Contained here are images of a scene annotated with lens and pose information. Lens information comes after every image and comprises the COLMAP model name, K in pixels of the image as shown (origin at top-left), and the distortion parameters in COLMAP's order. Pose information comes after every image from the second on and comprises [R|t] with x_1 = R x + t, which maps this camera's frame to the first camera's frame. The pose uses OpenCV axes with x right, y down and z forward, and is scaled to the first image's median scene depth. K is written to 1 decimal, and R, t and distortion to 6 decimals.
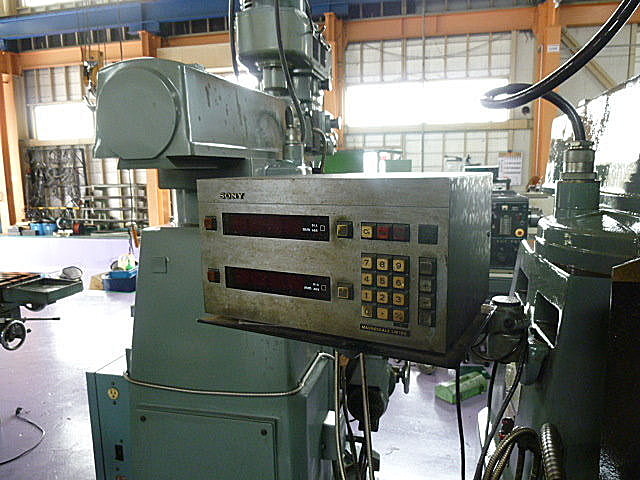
lens RADIAL K [[484.2, 0, 320.0], [0, 484.2, 240.0], [0, 0, 1]] dist [-0.020173, -0.002772]
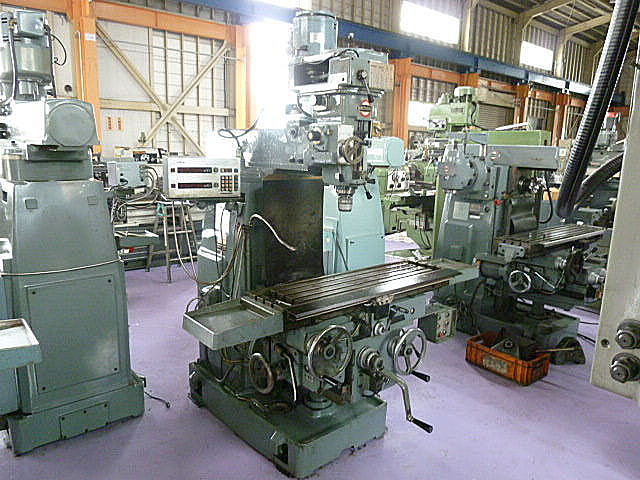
lens RADIAL K [[484.2, 0, 320.0], [0, 484.2, 240.0], [0, 0, 1]] dist [-0.020173, -0.002772]
pose [[0.599326, -0.126443, 0.790456, -0.121844], [0.081871, 0.991950, 0.096600, 0.010772], [-0.796307, 0.006821, 0.604854, -0.098327]]
